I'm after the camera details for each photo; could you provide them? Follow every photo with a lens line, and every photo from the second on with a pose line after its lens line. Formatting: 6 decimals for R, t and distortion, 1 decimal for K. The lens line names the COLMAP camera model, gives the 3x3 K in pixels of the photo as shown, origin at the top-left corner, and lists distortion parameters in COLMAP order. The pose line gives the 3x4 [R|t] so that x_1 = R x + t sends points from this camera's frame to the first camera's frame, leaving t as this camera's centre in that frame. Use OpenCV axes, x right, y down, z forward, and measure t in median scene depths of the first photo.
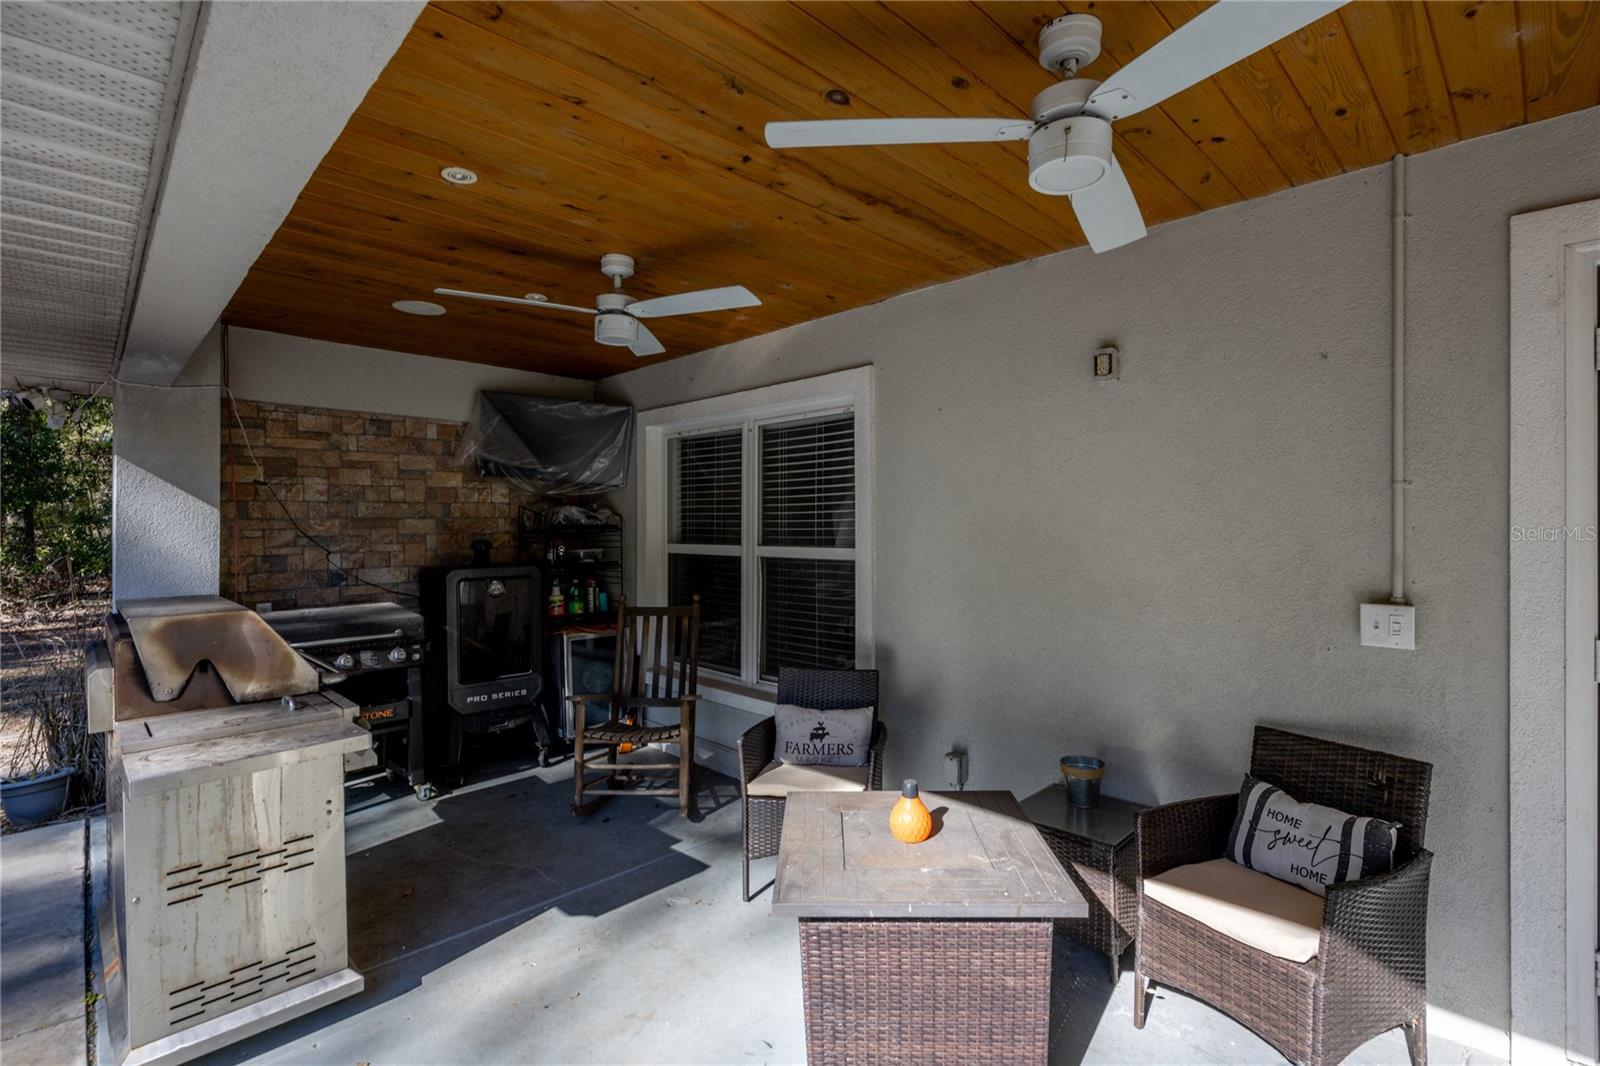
lens RADIAL K [[750.0, 0, 792.2], [0, 750.0, 527.0], [0, 0, 1]] dist [-0.004320, -0.000425]
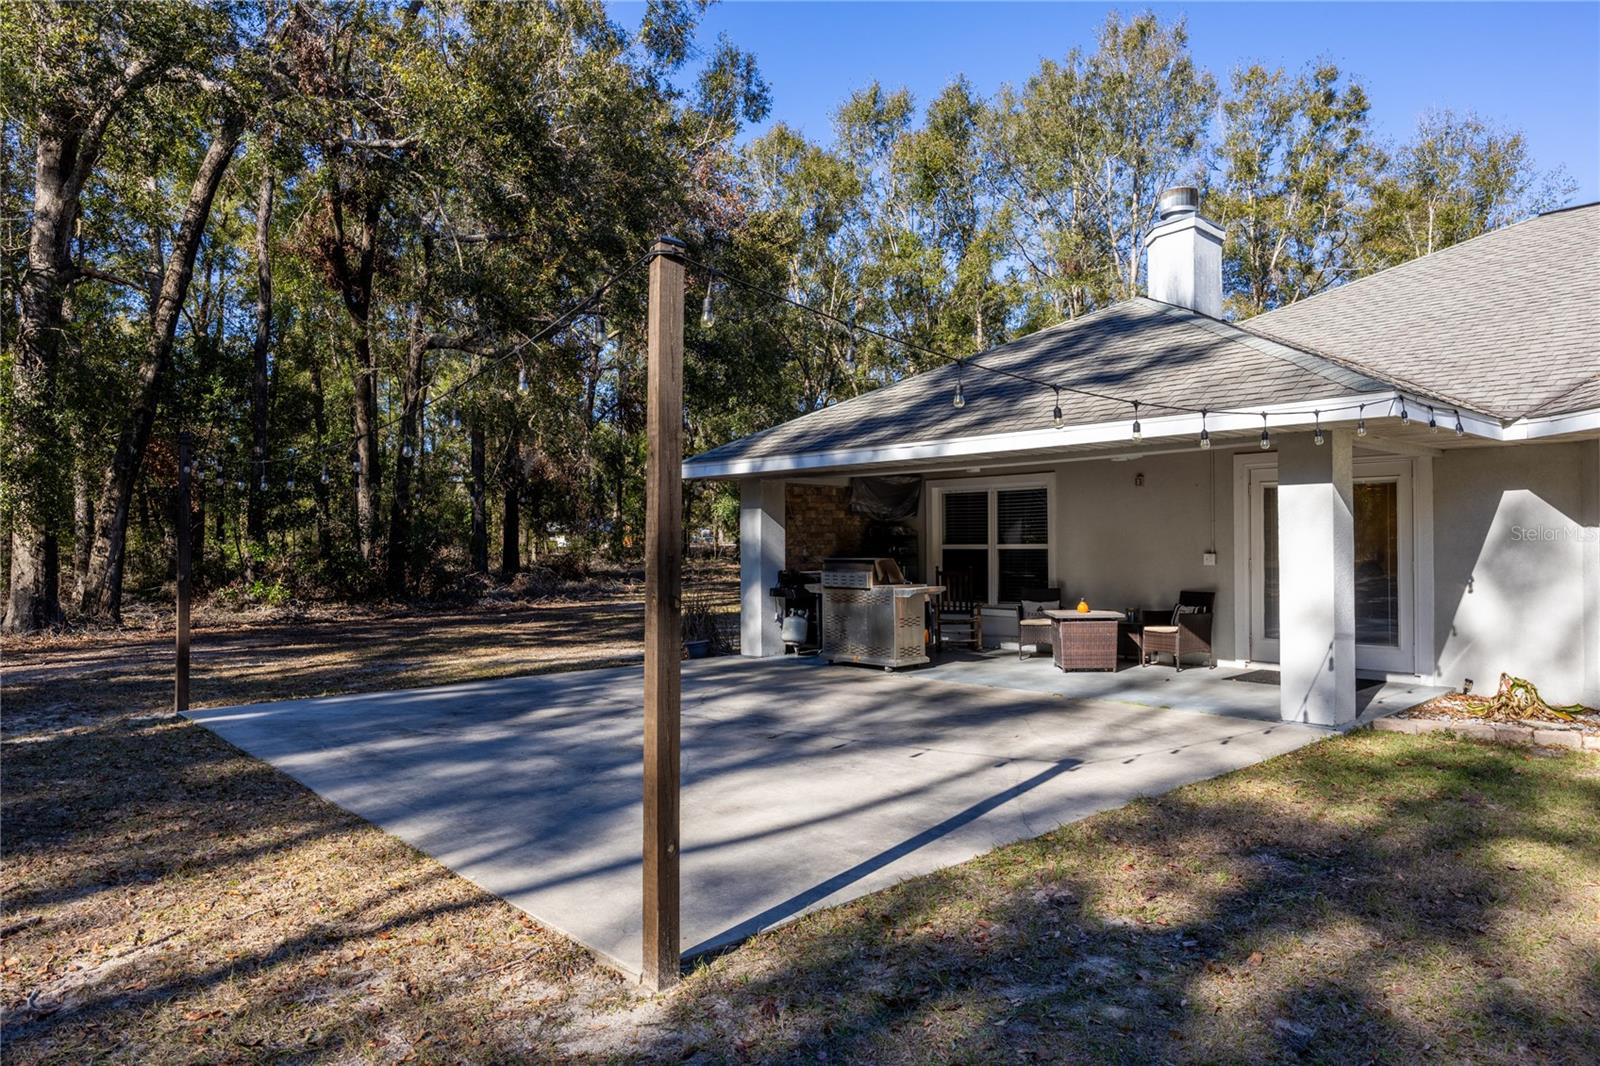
lens RADIAL K [[1016.8, 0, 794.9], [0, 1016.8, 534.0], [0, 0, 1]] dist [0.010461, 0.001515]
pose [[0.999250, -0.006693, -0.038145, -0.532486], [0.006304, 0.999927, -0.010313, 0.022118], [0.038212, 0.010065, 0.999219, -2.048169]]
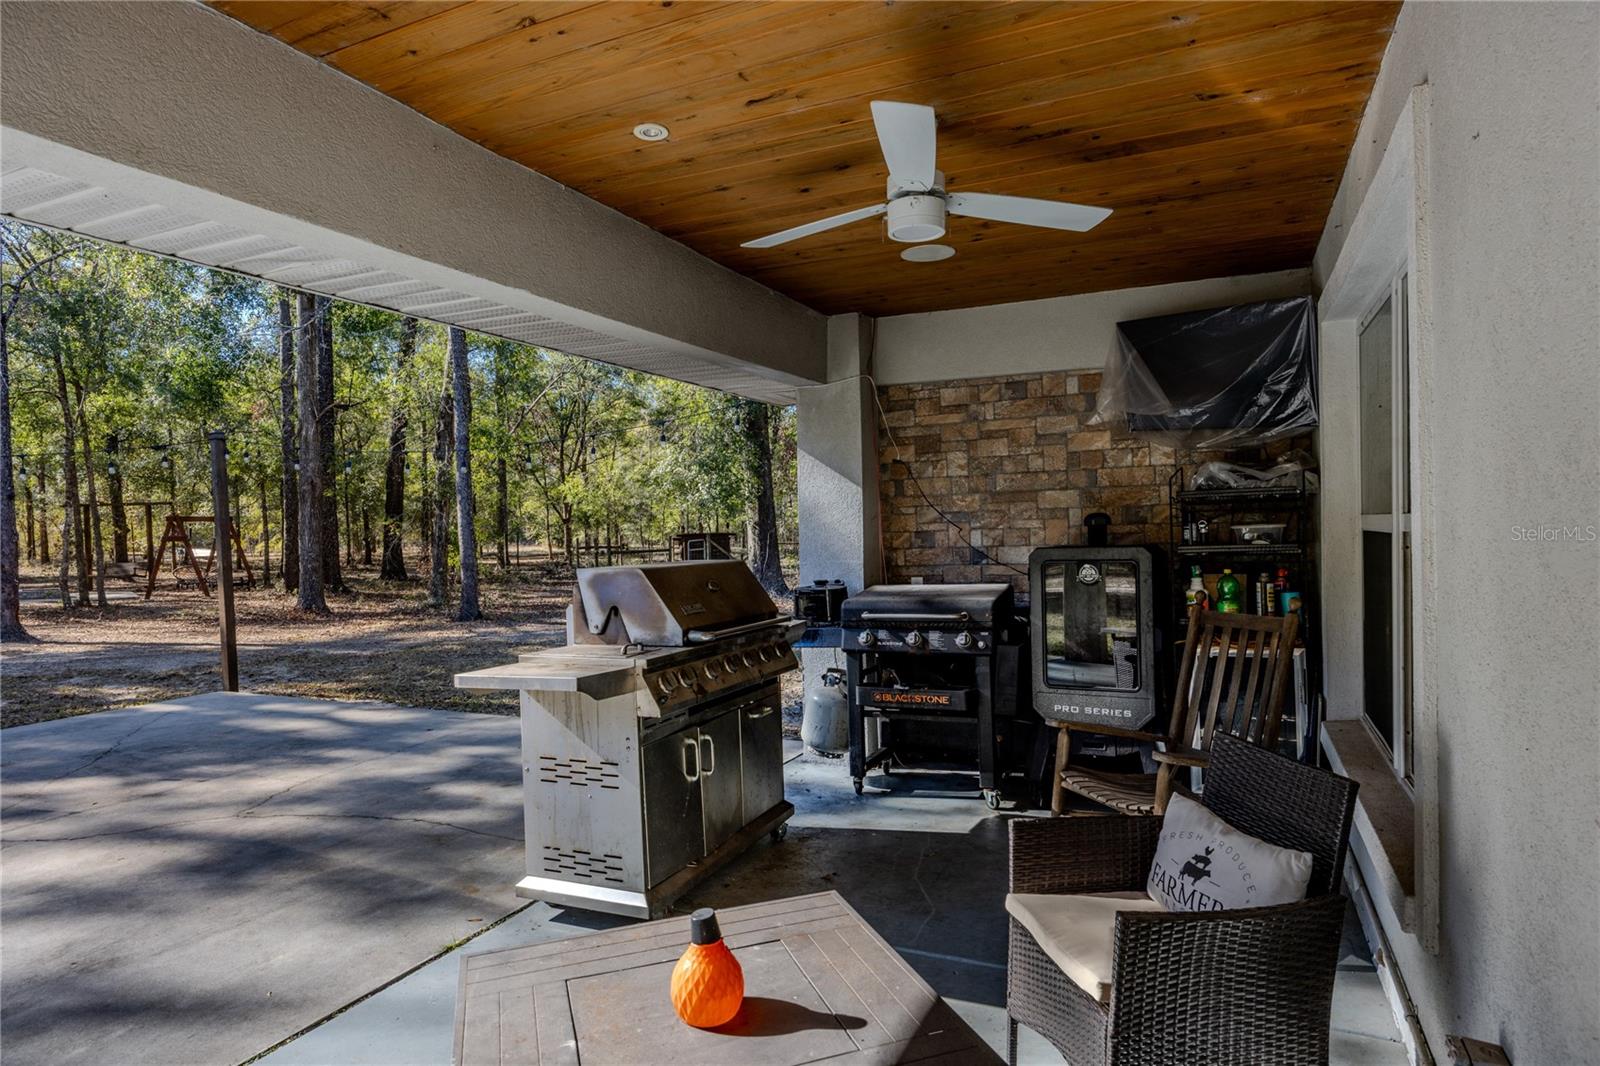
lens RADIAL K [[891.0, 0, 804.7], [0, 891.0, 540.0], [0, 0, 1]] dist [-0.001469, -0.000025]
pose [[0.366362, 0.008688, -0.930432, 0.371543], [0.020465, 0.999639, 0.017393, 0.024381], [0.930247, -0.025414, 0.366052, 0.387923]]
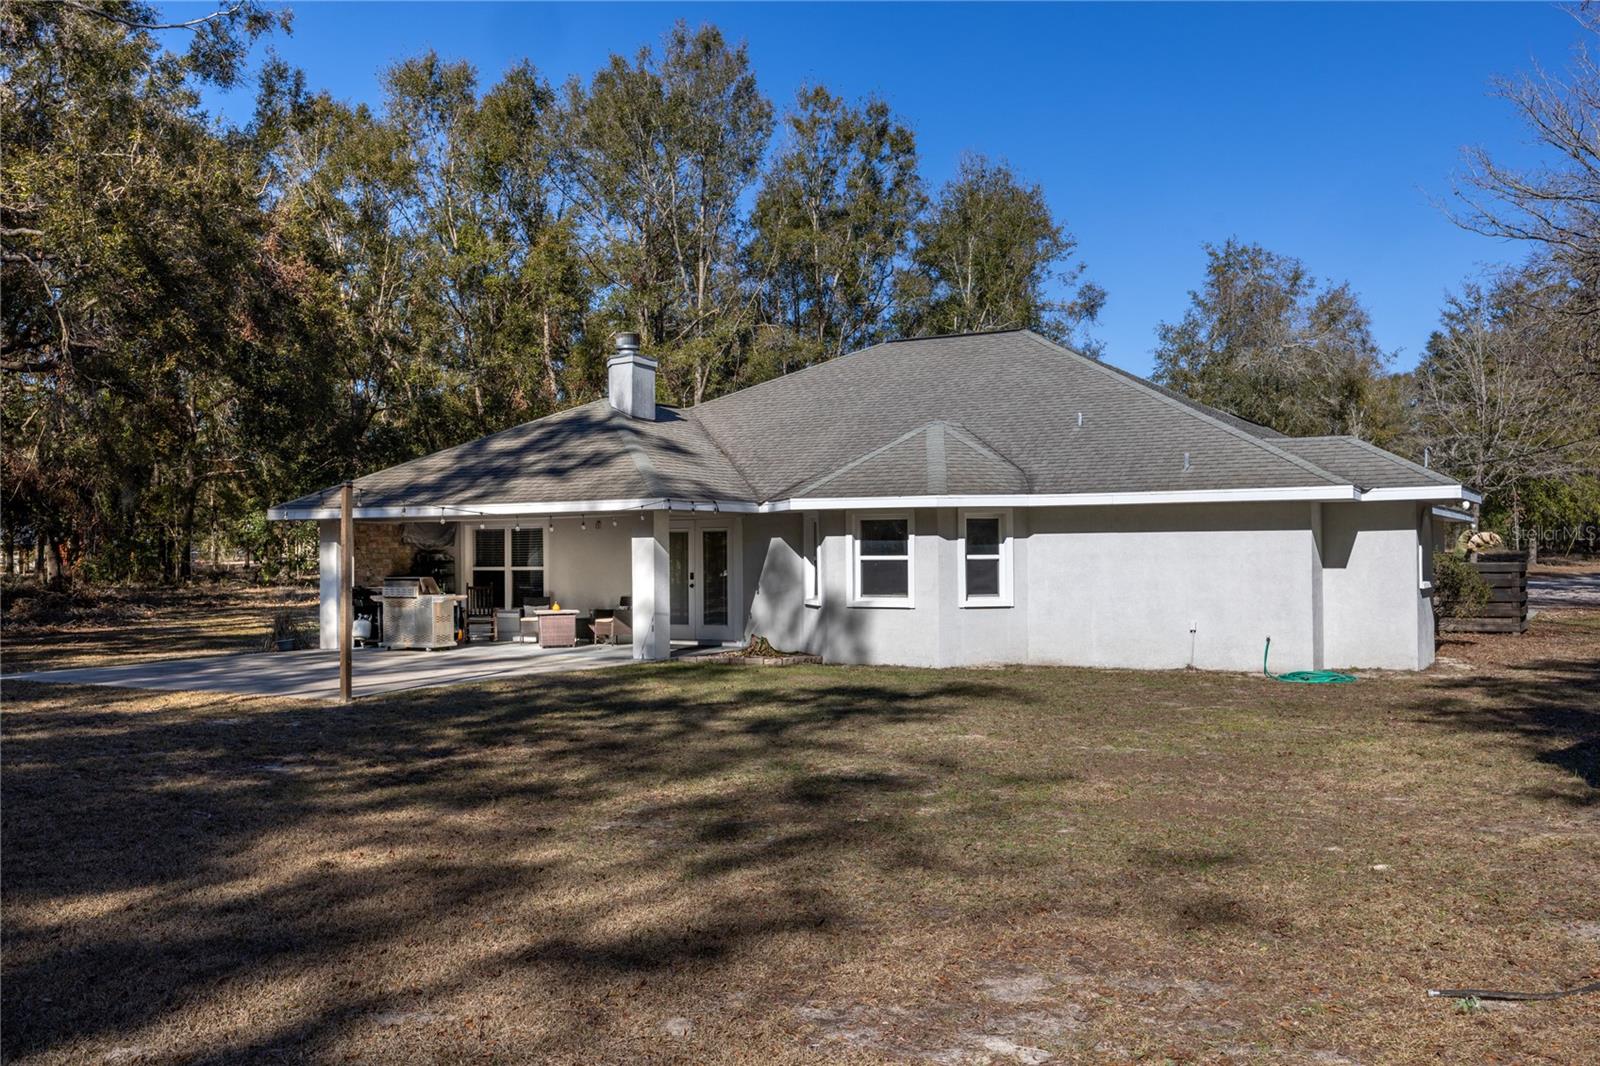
lens RADIAL K [[1450.4, 0, 816.5], [0, 1450.4, 575.1], [0, 0, 1]] dist [-0.042612, 0.000000]
pose [[0.957020, -0.011439, 0.289797, -0.576319], [0.008058, 0.999885, 0.012856, -0.007941], [-0.289911, -0.009968, 0.957002, -5.141451]]
